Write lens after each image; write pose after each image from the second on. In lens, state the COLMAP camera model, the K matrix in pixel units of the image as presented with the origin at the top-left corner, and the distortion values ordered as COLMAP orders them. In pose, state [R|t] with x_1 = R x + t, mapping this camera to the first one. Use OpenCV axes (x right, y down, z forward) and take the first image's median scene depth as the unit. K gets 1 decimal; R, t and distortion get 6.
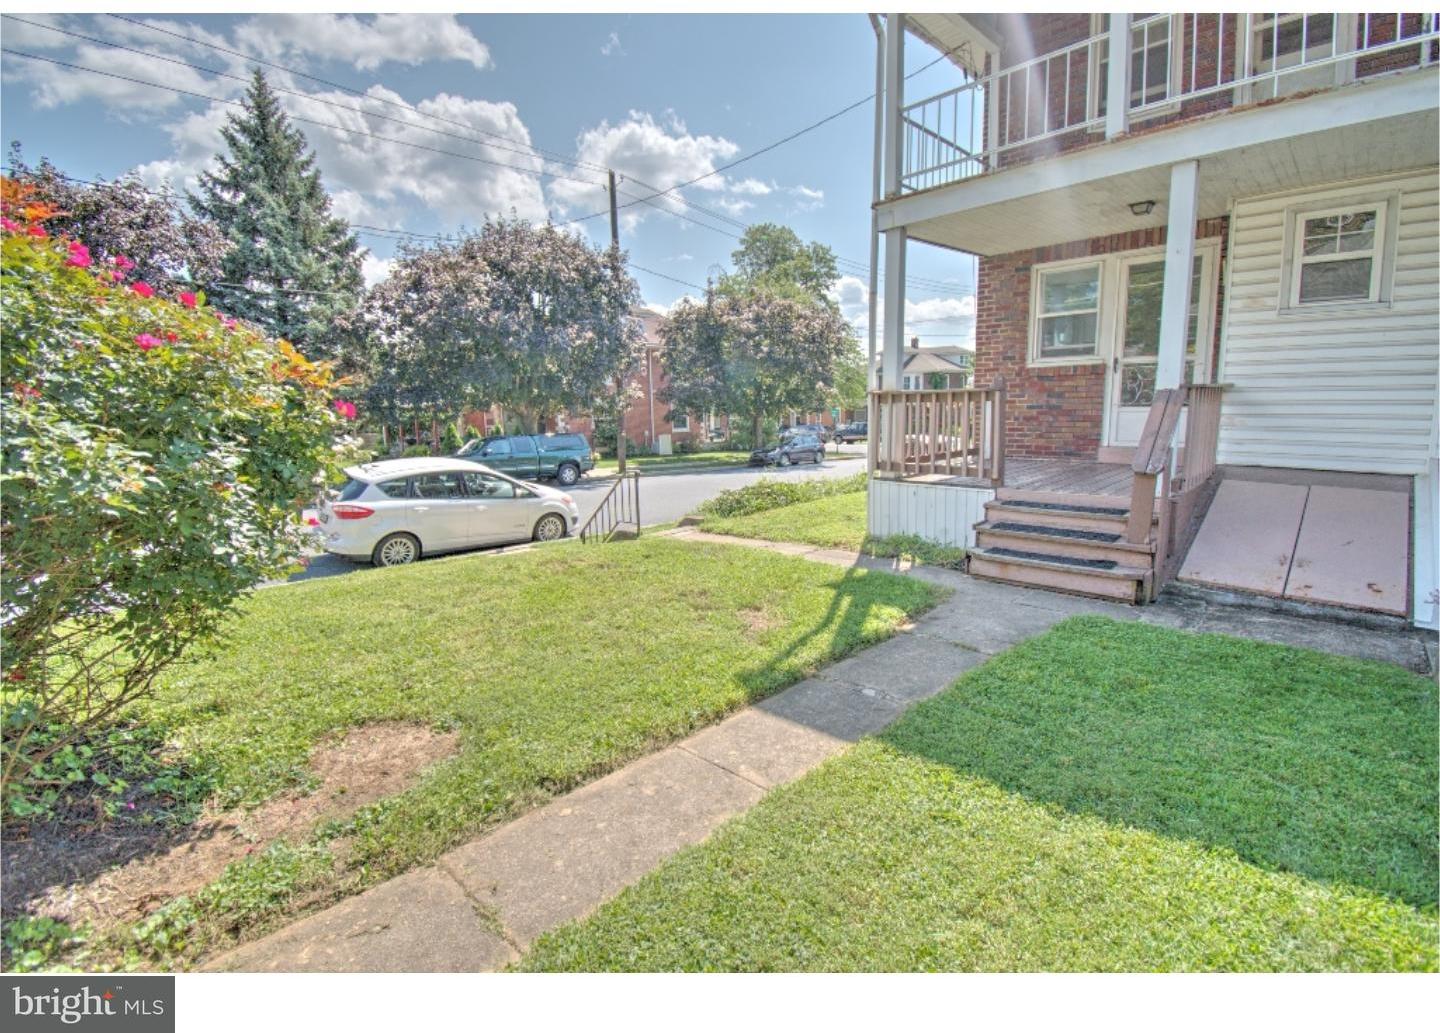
lens RADIAL K [[641.3, 0, 728.8], [0, 641.3, 490.5], [0, 0, 1]] dist [0.015548, -0.019748]
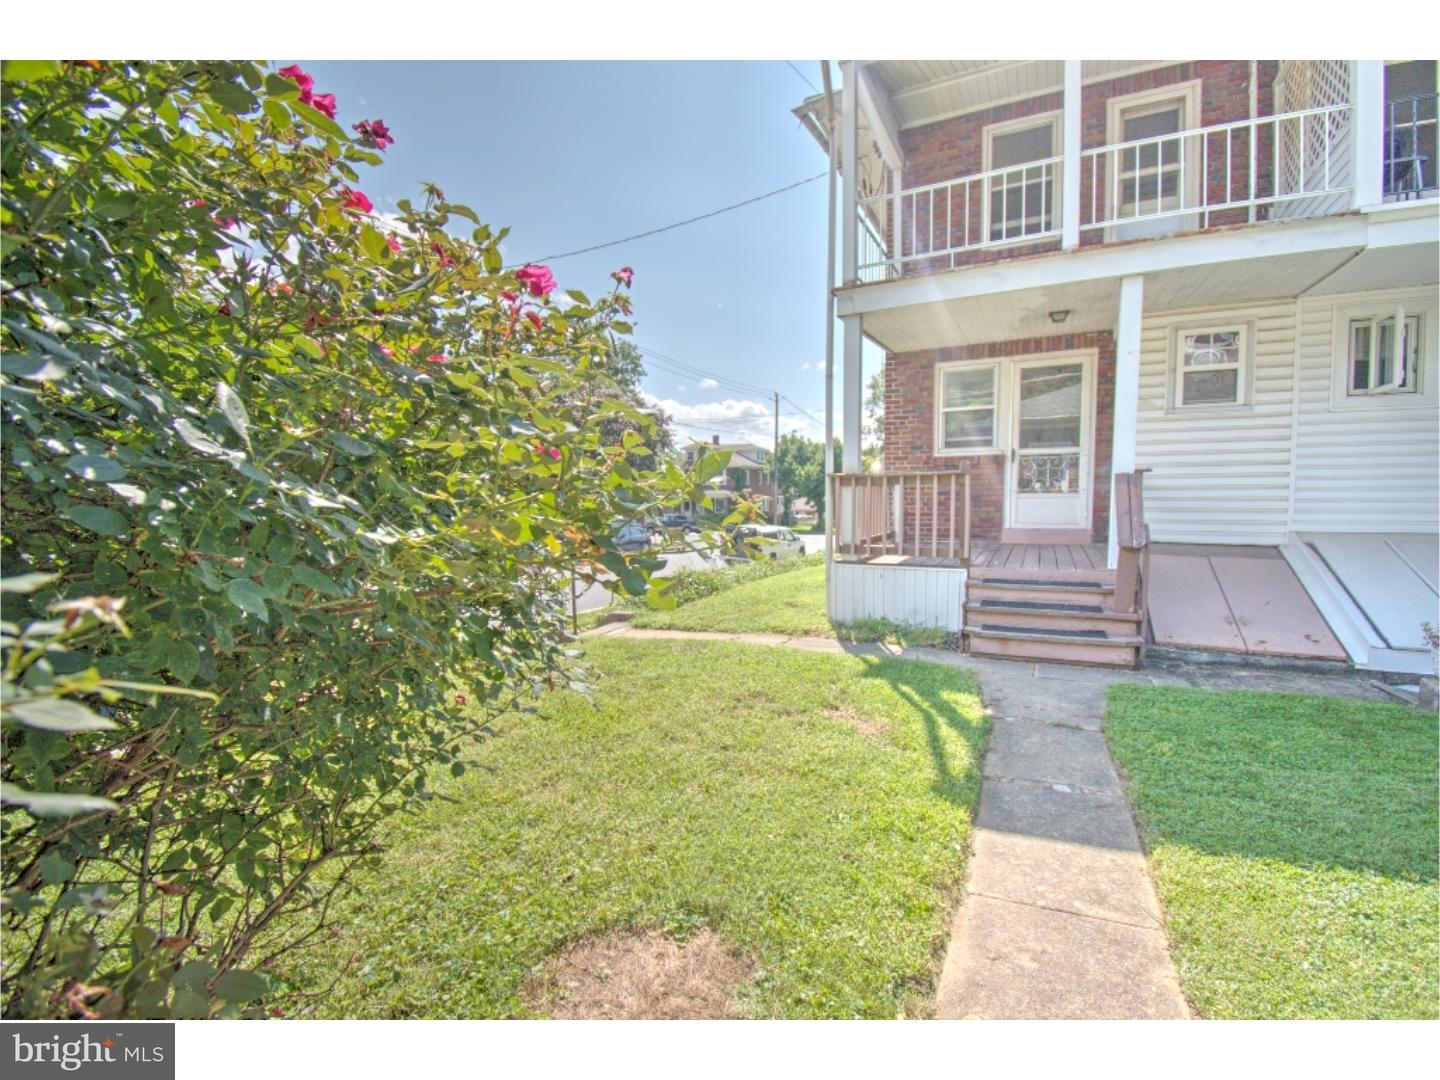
lens RADIAL K [[635.7, 0, 720.0], [0, 635.7, 540.0], [0, 0, 1]] dist [0.000482, -0.000073]
pose [[0.949296, -0.014886, 0.314030, -0.282852], [0.036429, 0.997358, -0.062843, 0.002387], [-0.312265, 0.071096, 0.947331, 0.152466]]
